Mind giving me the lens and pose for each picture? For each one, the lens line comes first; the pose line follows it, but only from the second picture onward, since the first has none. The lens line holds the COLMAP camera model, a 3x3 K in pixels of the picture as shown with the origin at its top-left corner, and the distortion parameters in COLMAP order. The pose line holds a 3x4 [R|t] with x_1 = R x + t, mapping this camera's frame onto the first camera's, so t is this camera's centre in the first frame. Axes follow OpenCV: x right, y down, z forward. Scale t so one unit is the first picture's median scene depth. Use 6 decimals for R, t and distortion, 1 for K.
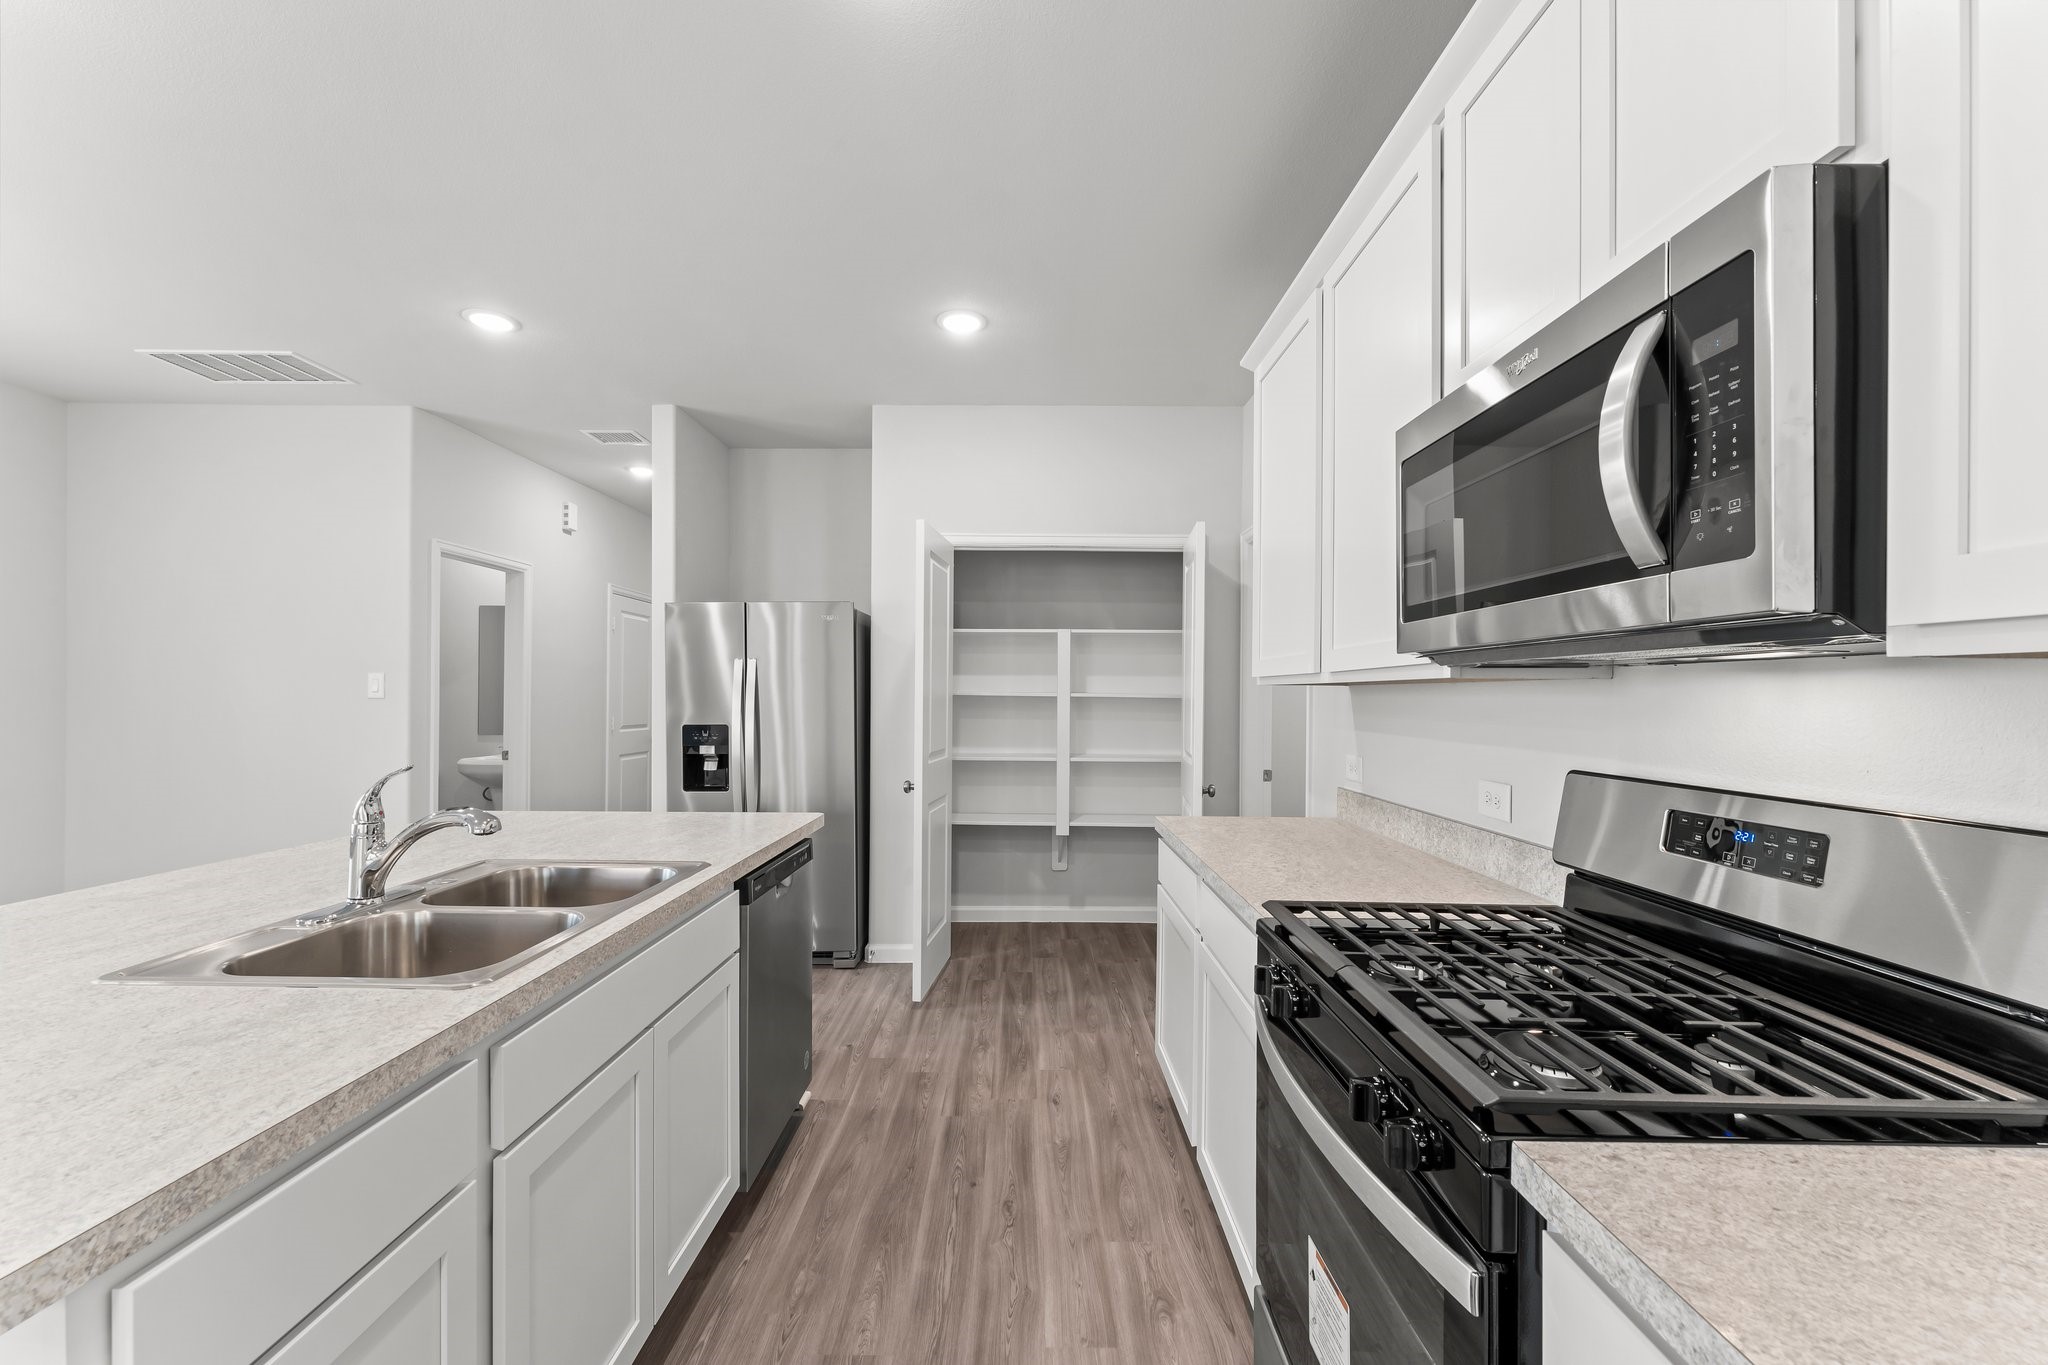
lens RADIAL K [[808.8, 0, 1014.4], [0, 808.8, 693.4], [0, 0, 1]] dist [0.000146, -0.000103]
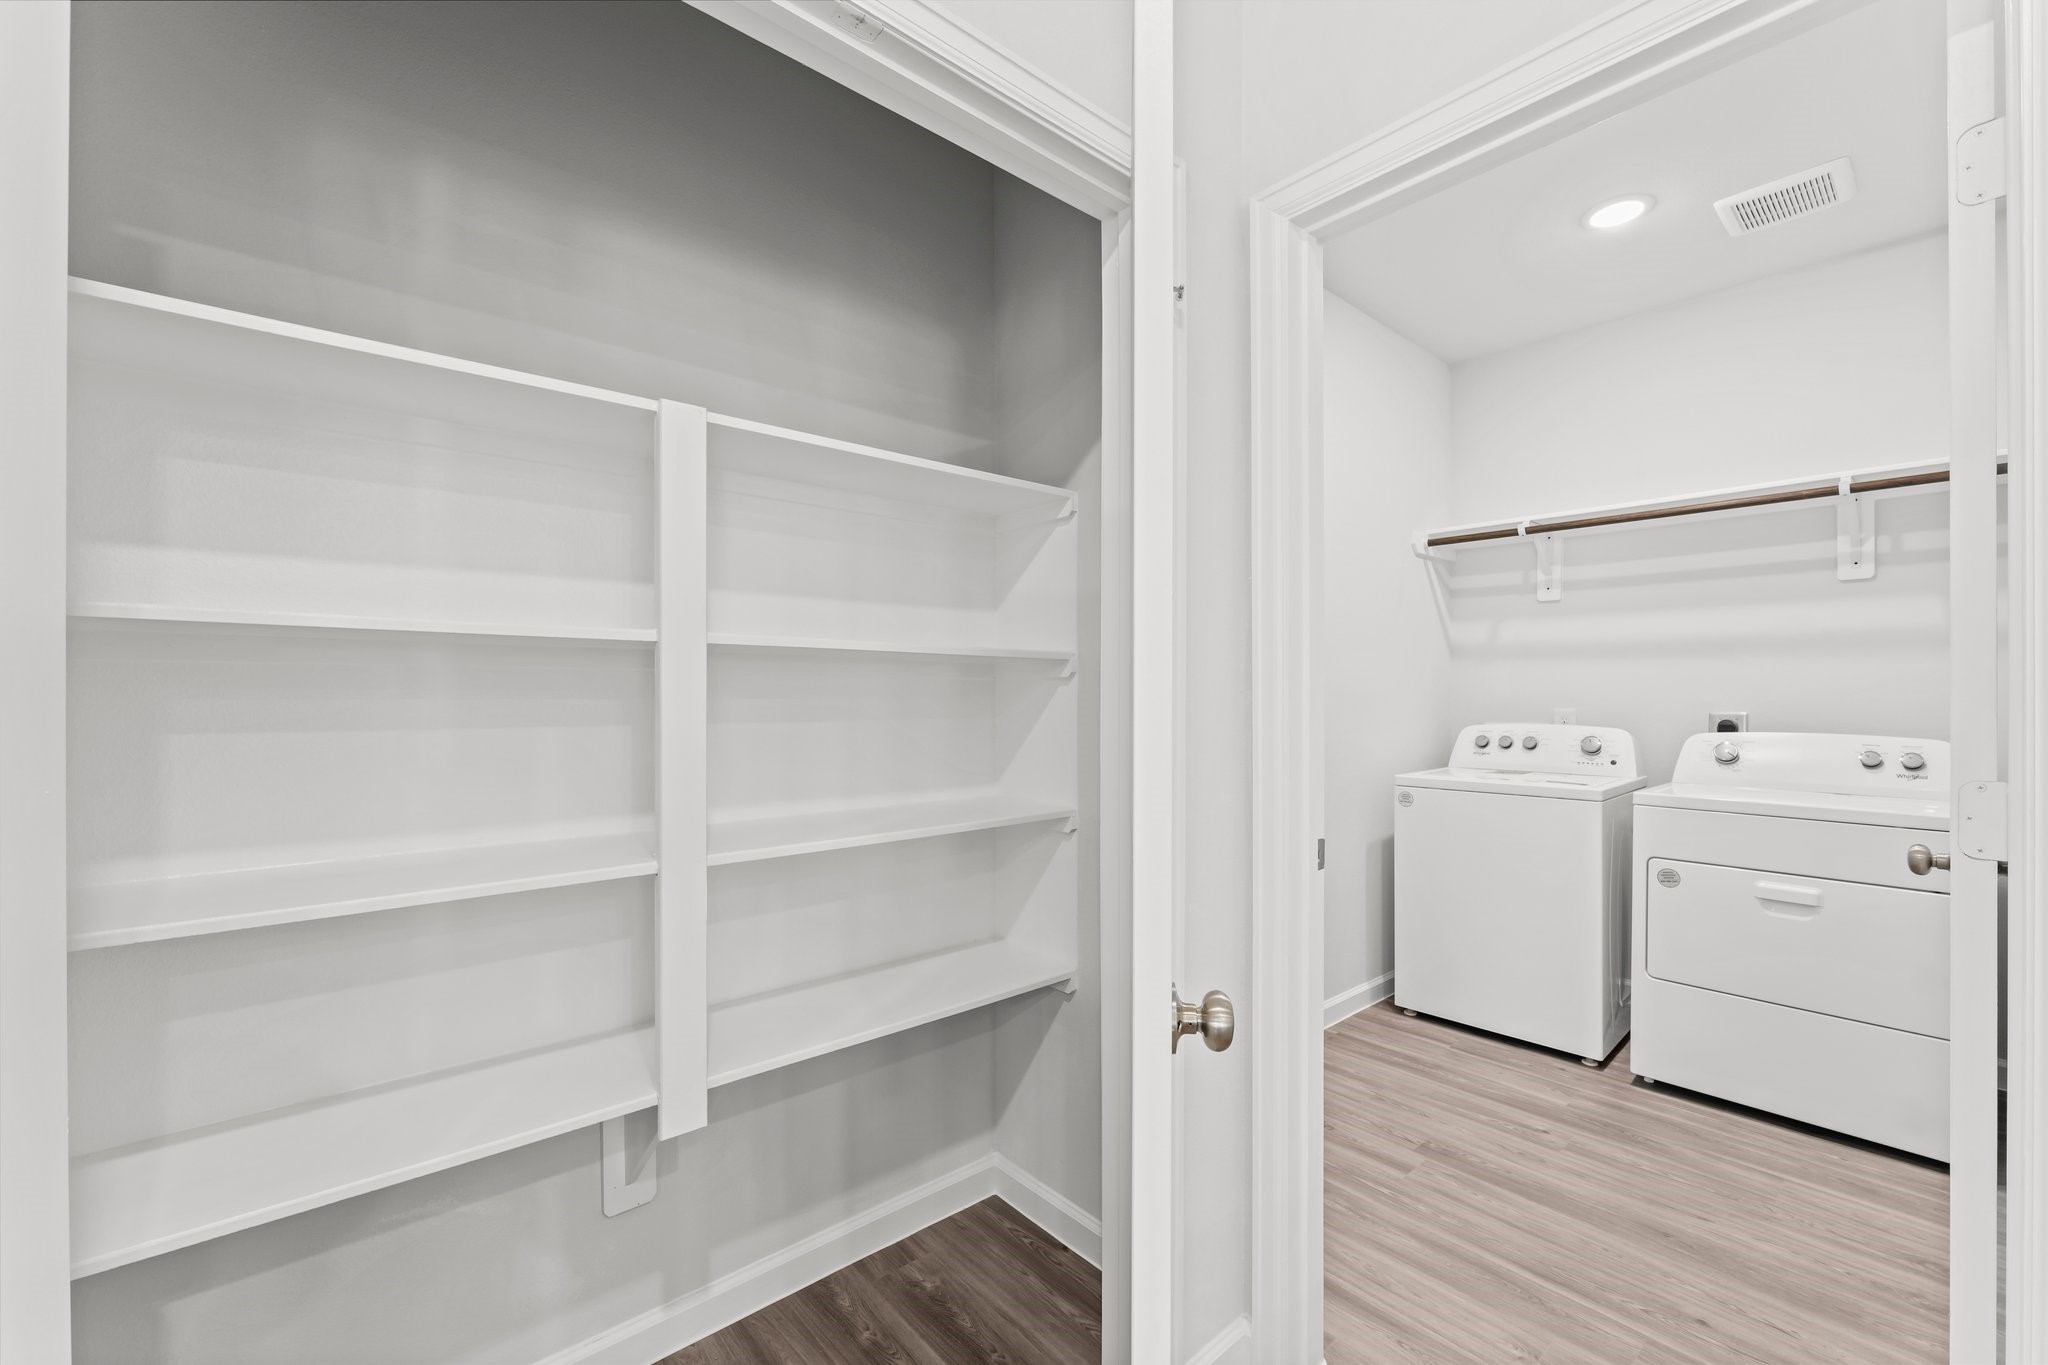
lens RADIAL K [[818.4, 0, 1021.0], [0, 818.4, 692.6], [0, 0, 1]] dist [-0.004077, -0.000301]
pose [[0.761512, -0.007015, 0.648112, -0.079191], [0.004243, 0.999974, 0.005839, 0.045061], [-0.648136, -0.001696, 0.761522, 1.645352]]
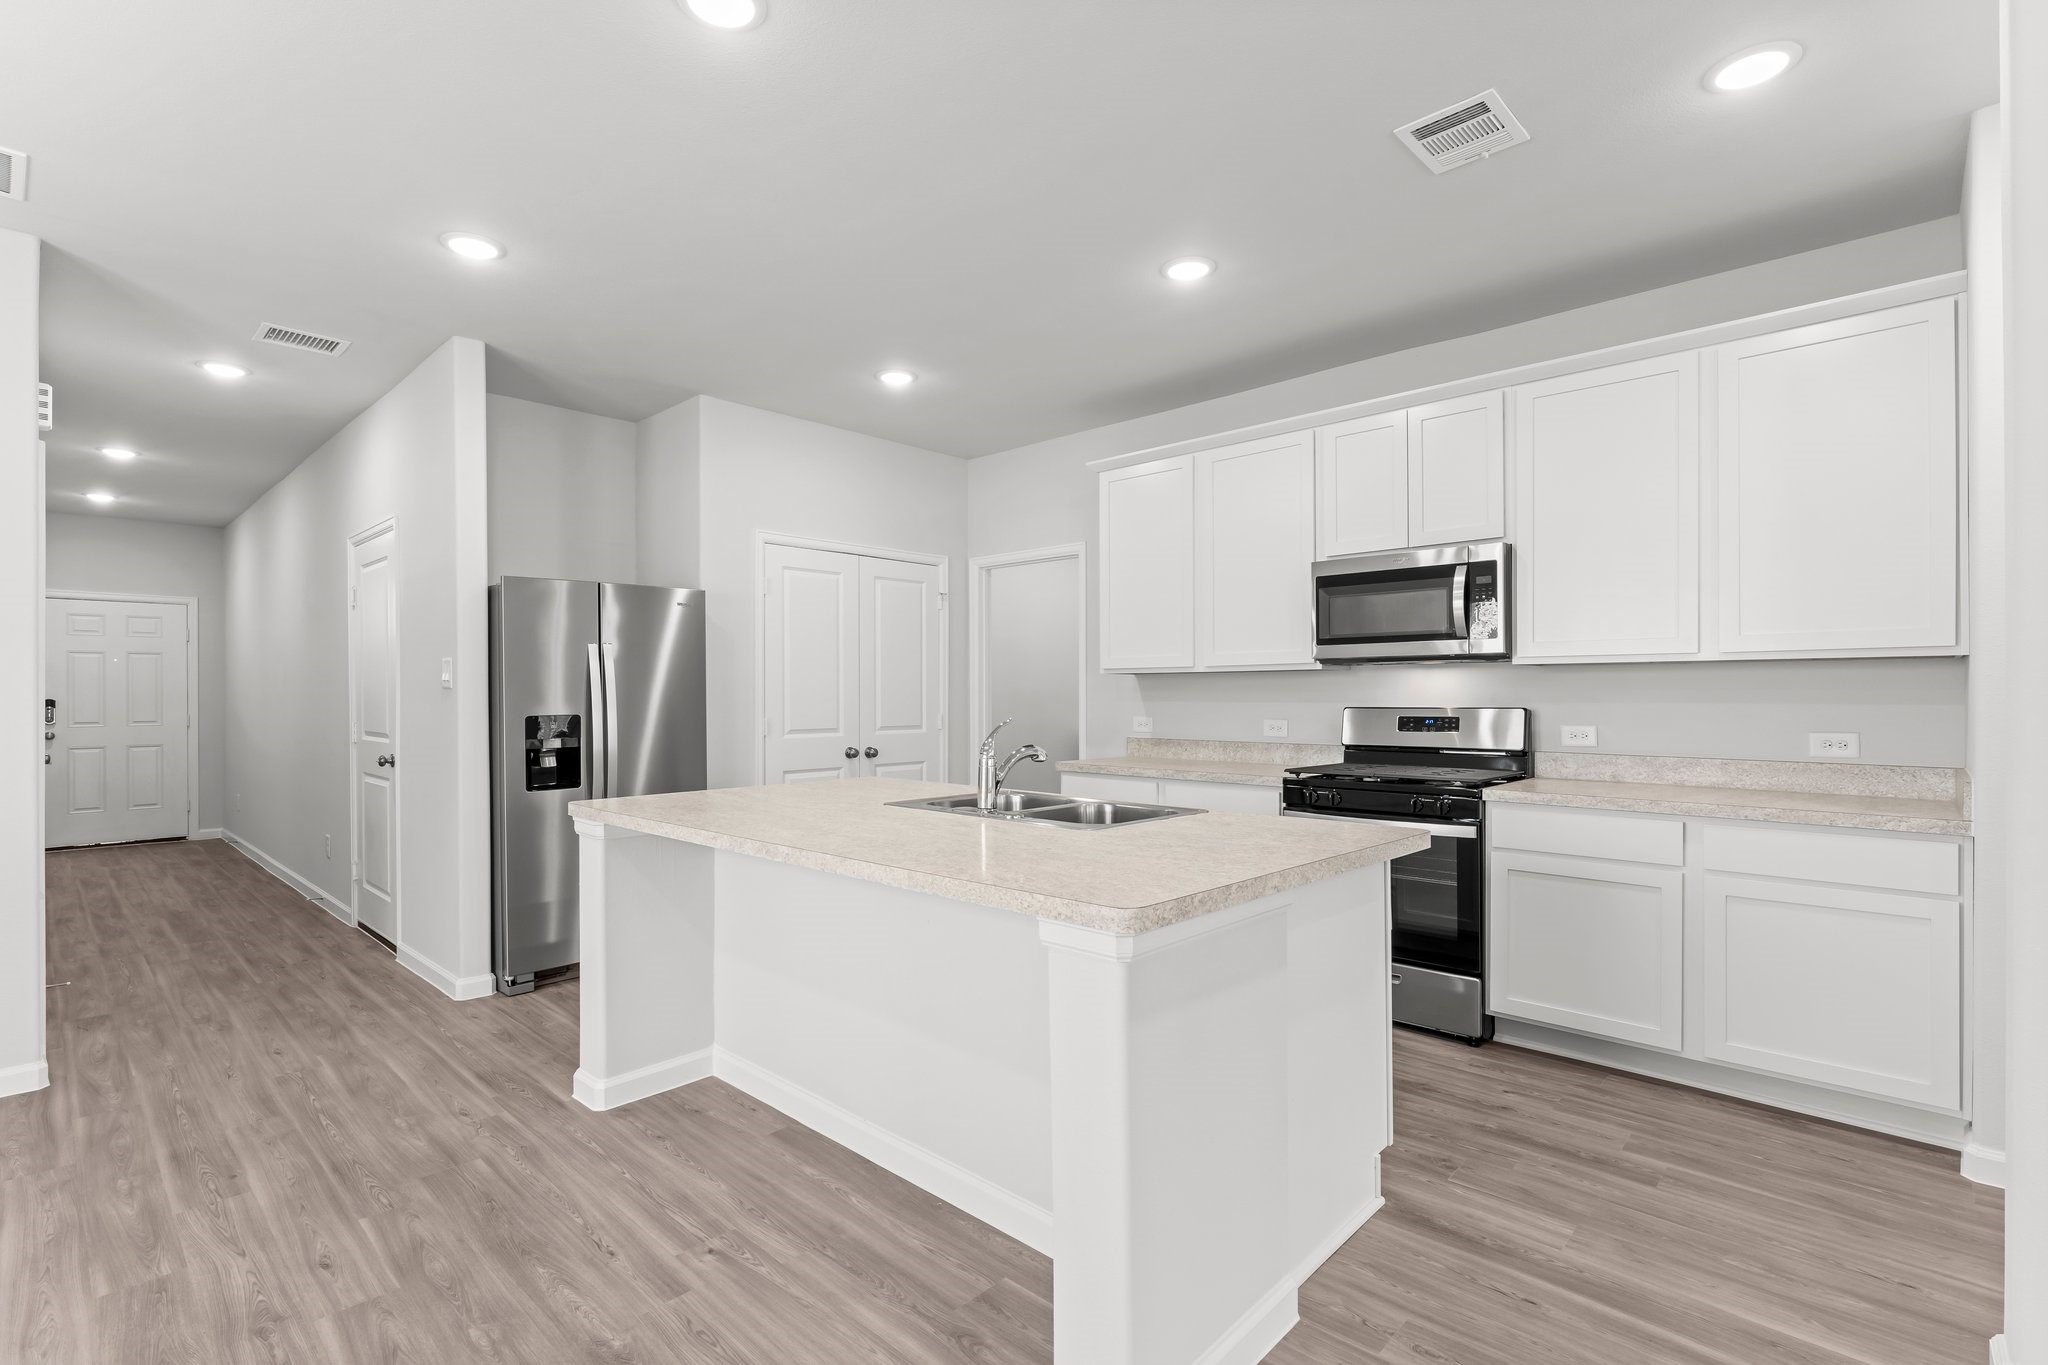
lens RADIAL K [[941.8, 0, 1022.1], [0, 941.8, 690.5], [0, 0, 1]] dist [-0.000325, 0.000210]
pose [[0.673209, -0.002987, 0.739446, -1.627573], [0.005440, 0.999985, -0.000914, 0.032162], [-0.739433, 0.004638, 0.673215, -0.154001]]
